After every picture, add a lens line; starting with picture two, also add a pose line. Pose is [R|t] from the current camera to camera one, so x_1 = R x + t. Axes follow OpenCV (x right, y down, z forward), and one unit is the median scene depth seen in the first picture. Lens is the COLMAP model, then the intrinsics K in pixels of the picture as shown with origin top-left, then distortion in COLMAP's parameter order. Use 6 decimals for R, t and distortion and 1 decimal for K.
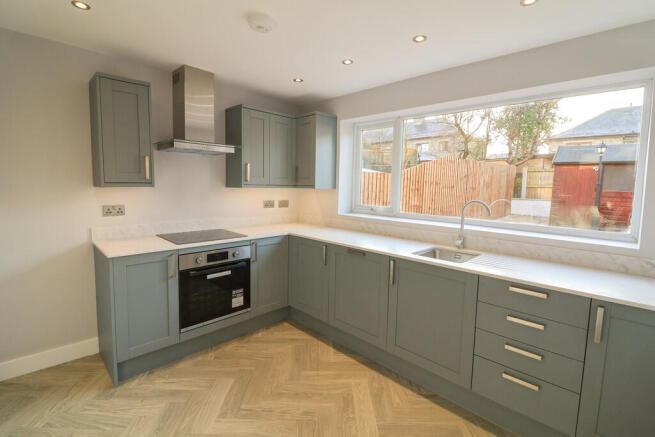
lens RADIAL K [[302.8, 0, 327.1], [0, 302.8, 215.3], [0, 0, 1]] dist [-0.017164, -0.002050]
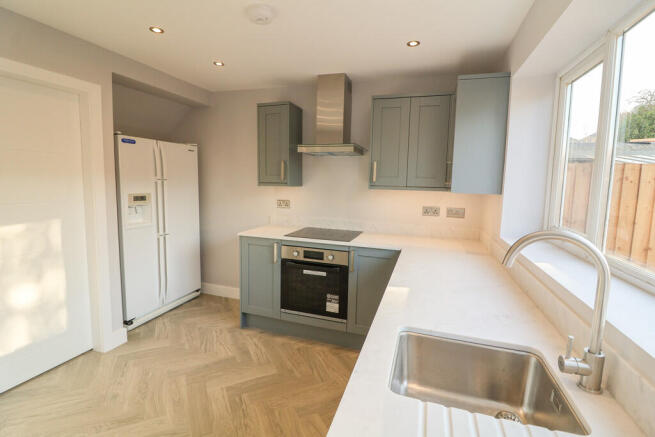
lens RADIAL K [[302.8, 0, 325.9], [0, 302.8, 212.6], [0, 0, 1]] dist [-0.017164, -0.002050]
pose [[0.431562, 0.082377, -0.898314, 0.574575], [-0.108400, 0.993342, 0.039014, -0.049972], [0.895547, 0.080540, 0.437618, 0.588046]]
